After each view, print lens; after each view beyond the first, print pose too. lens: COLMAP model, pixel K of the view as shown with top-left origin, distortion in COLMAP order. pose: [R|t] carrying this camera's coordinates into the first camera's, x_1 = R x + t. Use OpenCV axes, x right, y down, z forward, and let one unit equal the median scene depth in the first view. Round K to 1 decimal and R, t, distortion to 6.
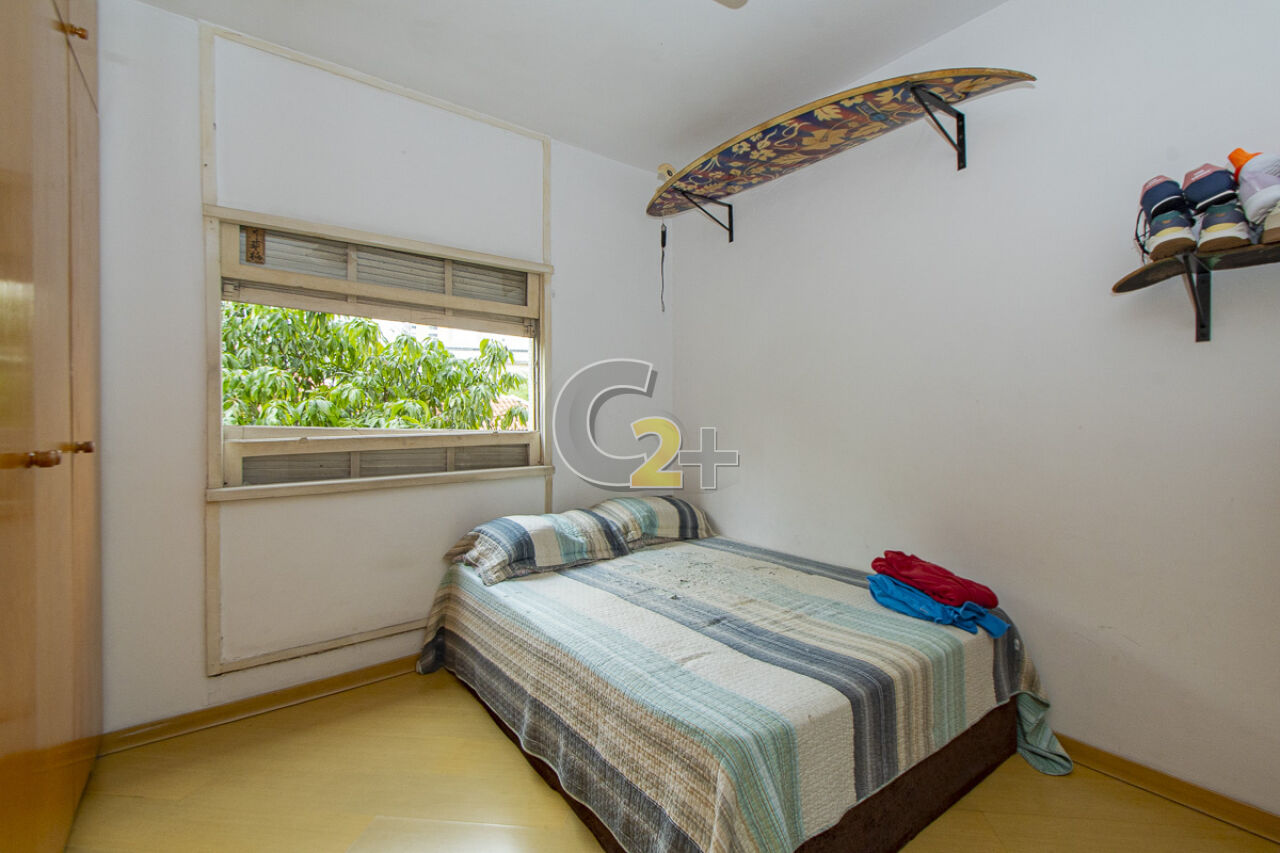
lens RADIAL K [[577.1, 0, 669.4], [0, 577.1, 417.3], [0, 0, 1]] dist [0.017743, -0.004523]
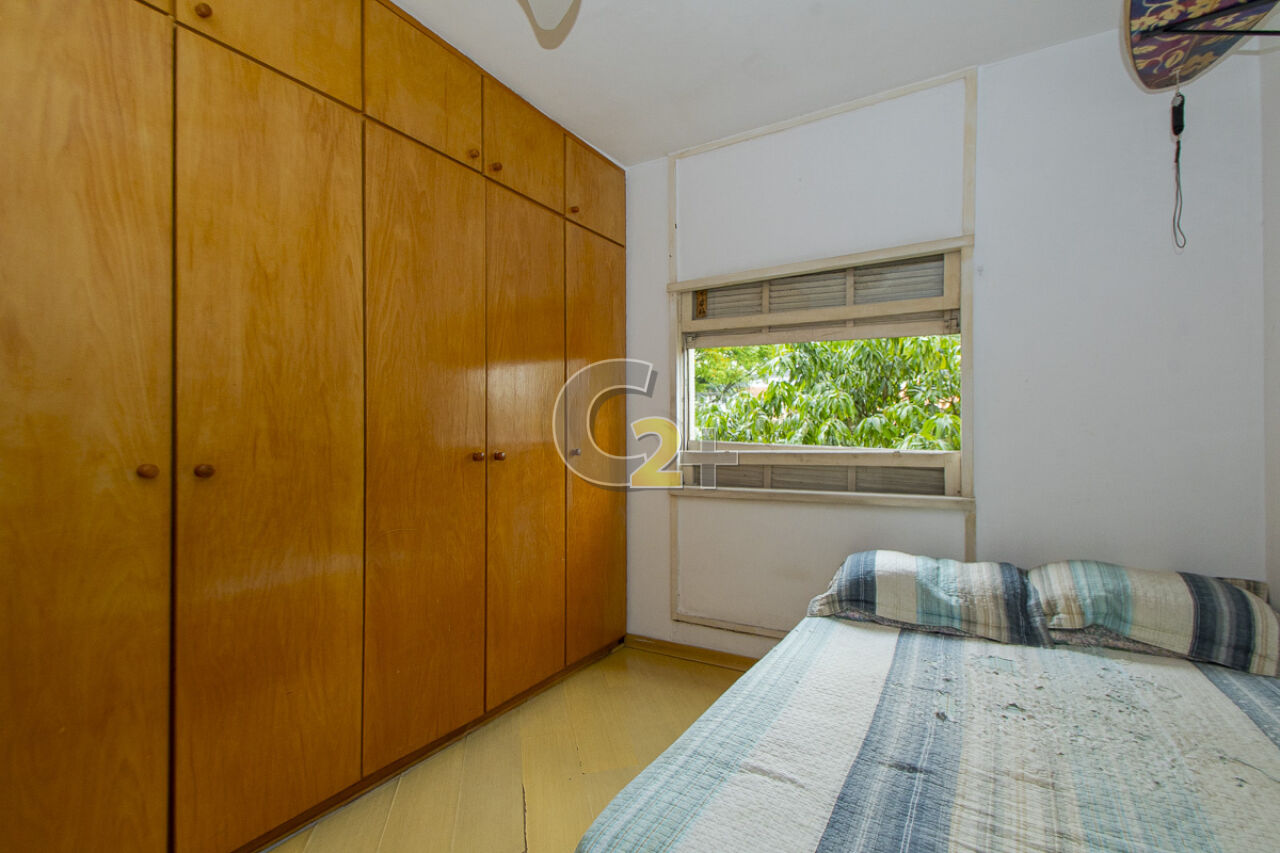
lens RADIAL K [[577.1, 0, 642.5], [0, 577.1, 429.3], [0, 0, 1]] dist [0.017743, -0.004523]
pose [[0.353961, -0.005316, -0.935245, 0.417719], [0.004140, 0.999983, -0.004117, -0.006669], [0.935251, -0.002414, 0.353977, 0.378663]]
